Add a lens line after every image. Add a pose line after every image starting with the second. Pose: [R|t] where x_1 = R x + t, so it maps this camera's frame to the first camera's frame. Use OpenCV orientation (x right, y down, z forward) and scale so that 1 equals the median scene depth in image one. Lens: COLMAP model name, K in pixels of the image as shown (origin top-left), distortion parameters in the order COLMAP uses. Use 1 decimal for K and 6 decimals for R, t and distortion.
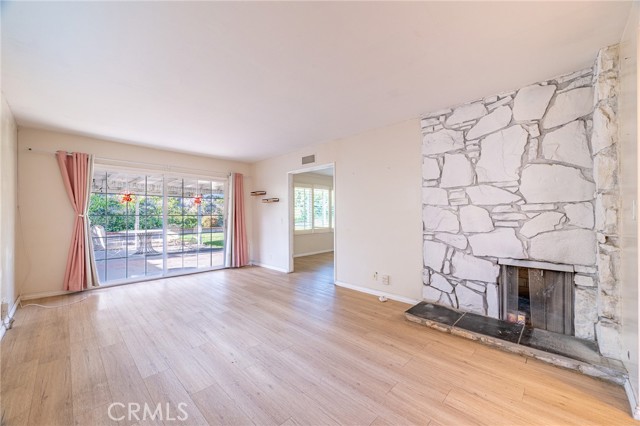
lens RADIAL K [[250.7, 0, 318.8], [0, 250.7, 215.1], [0, 0, 1]] dist [0.001142, -0.000142]
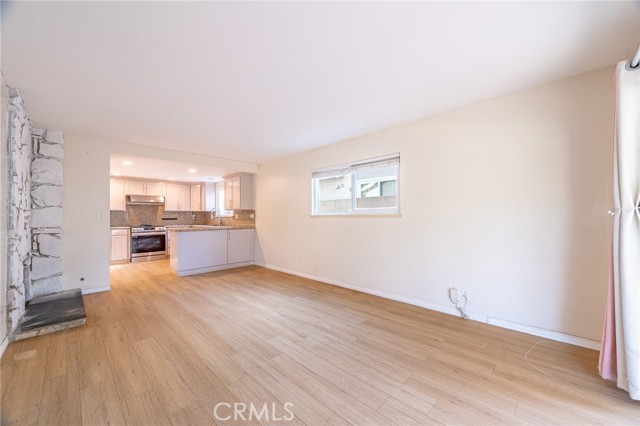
lens RADIAL K [[250.7, 0, 321.2], [0, 250.7, 213.7], [0, 0, 1]] dist [0.001142, -0.000142]
pose [[-0.999917, 0.012684, 0.002116, -0.642559], [0.012670, 0.999898, -0.006532, -0.001483], [-0.002198, -0.006505, -0.999976, 2.164634]]
